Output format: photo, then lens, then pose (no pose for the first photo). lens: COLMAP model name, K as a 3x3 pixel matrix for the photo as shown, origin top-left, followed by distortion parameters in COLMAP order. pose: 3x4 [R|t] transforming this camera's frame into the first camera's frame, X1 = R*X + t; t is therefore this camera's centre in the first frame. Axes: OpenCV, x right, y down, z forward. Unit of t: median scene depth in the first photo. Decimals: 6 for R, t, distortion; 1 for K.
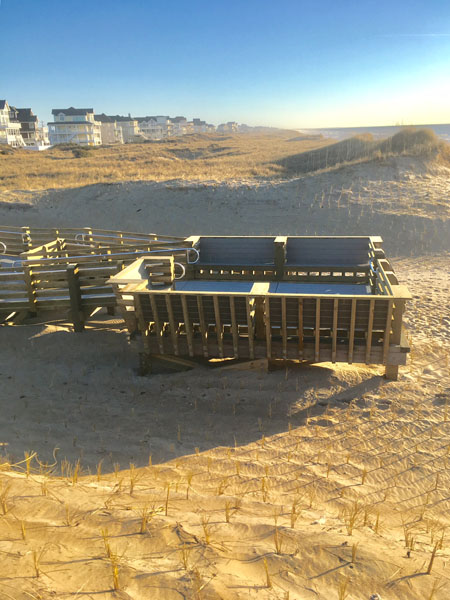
lens RADIAL K [[511.3, 0, 225.0], [0, 511.3, 300.0], [0, 0, 1]] dist [0.082577, -0.107980]
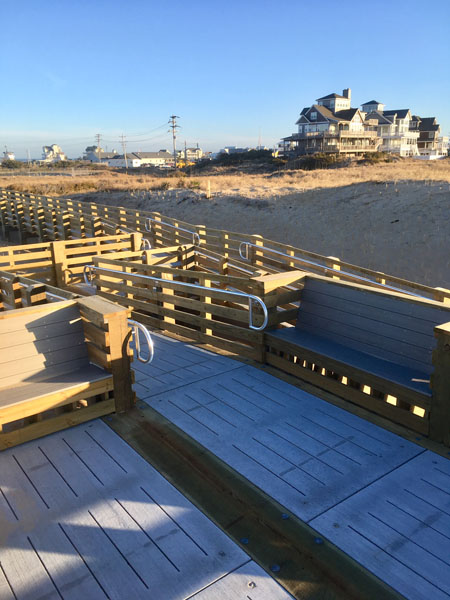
lens RADIAL K [[506.3, 0, 227.5], [0, 506.3, 300.7], [0, 0, 1]] dist [0.082960, -0.101435]
pose [[0.742648, 0.200738, -0.638889, 0.188840], [-0.213850, 0.975154, 0.057812, -0.113073], [0.634620, 0.093692, 0.767124, 0.618601]]
